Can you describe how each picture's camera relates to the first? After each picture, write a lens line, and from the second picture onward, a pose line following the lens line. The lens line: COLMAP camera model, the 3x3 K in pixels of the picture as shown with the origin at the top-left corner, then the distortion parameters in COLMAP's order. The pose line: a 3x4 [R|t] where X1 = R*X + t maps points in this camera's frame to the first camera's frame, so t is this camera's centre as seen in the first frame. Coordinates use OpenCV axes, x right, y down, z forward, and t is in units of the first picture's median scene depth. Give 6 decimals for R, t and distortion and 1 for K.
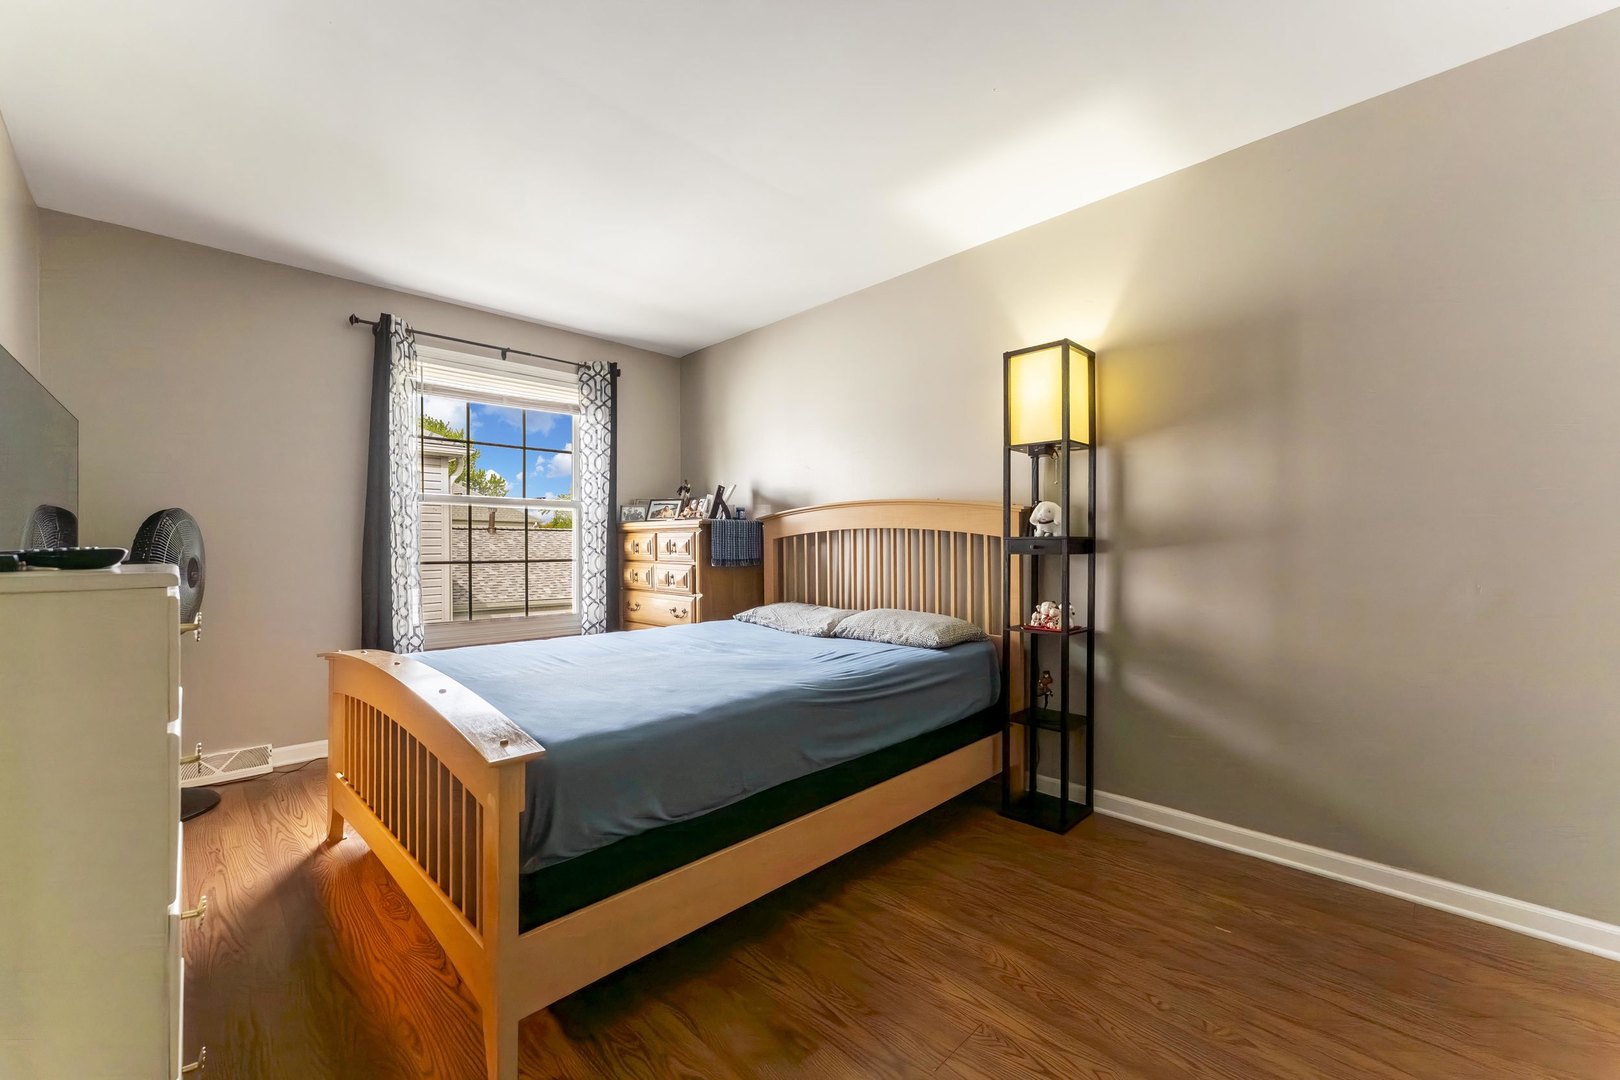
lens RADIAL K [[646.4, 0, 815.2], [0, 646.4, 544.1], [0, 0, 1]] dist [-0.002181, 0.000102]
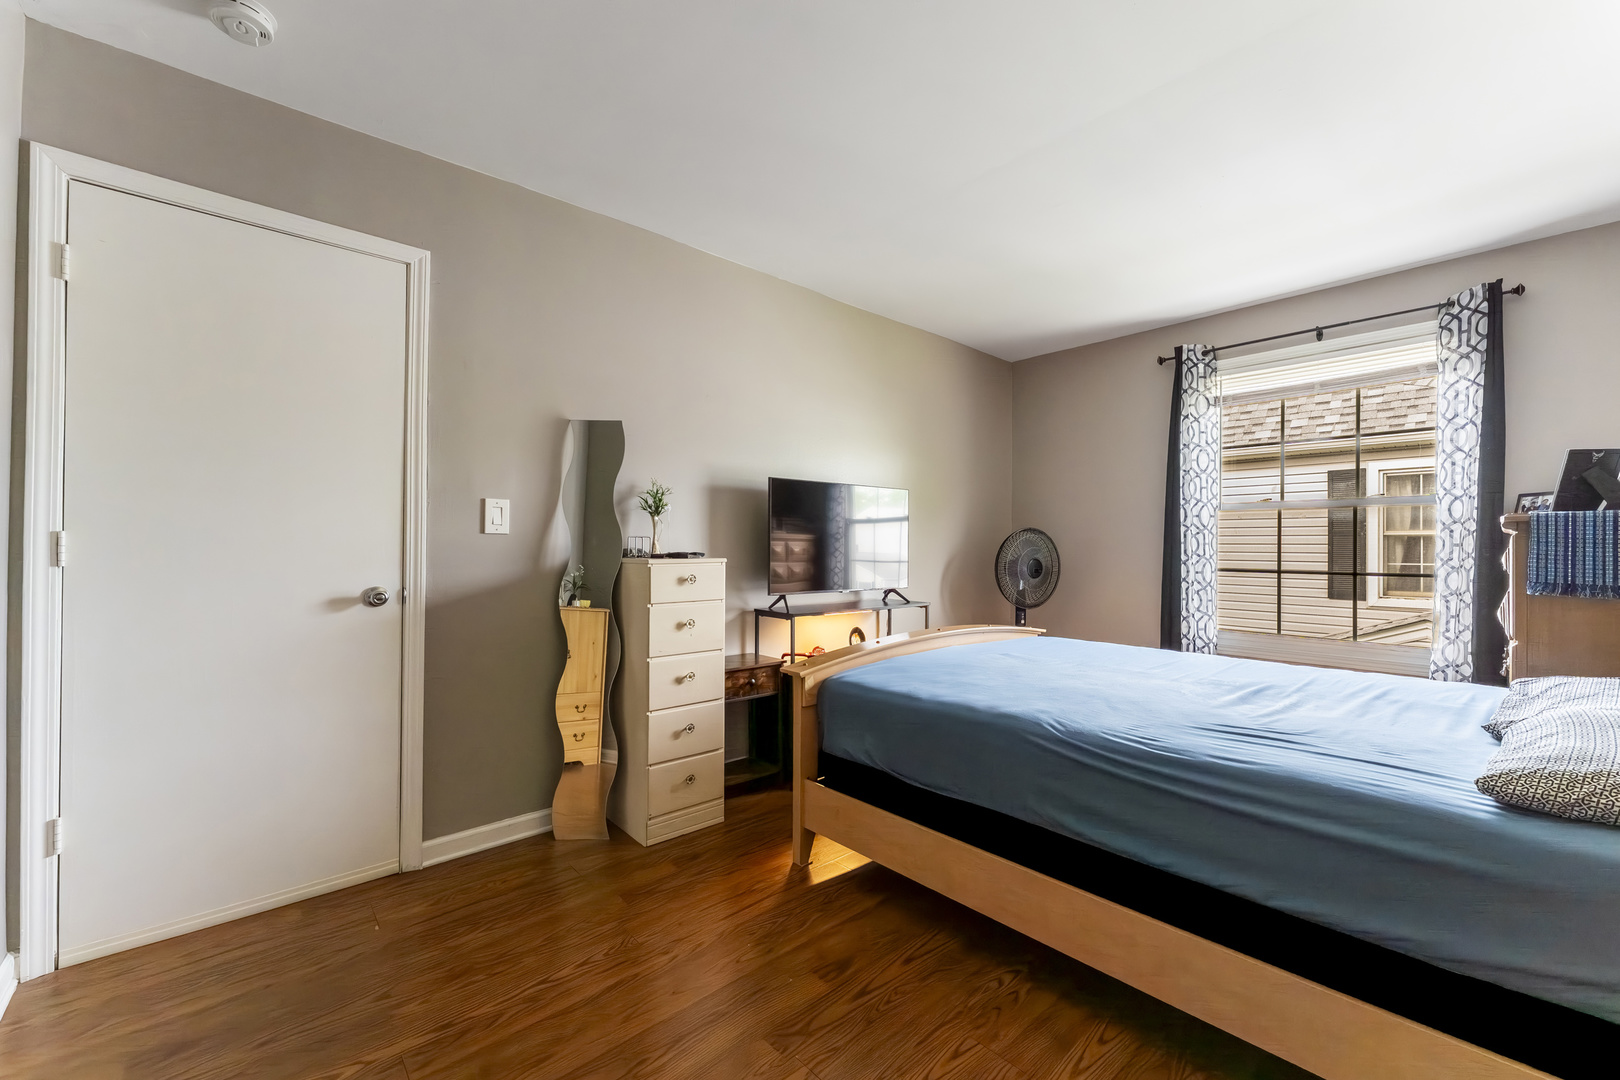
lens RADIAL K [[646.4, 0, 815.2], [0, 646.4, 544.1], [0, 0, 1]] dist [-0.002181, 0.000102]
pose [[-0.054512, -0.002162, -0.998511, 0.463066], [-0.006018, 0.999980, -0.001837, -0.005958], [0.998495, 0.005909, -0.054524, 0.406083]]
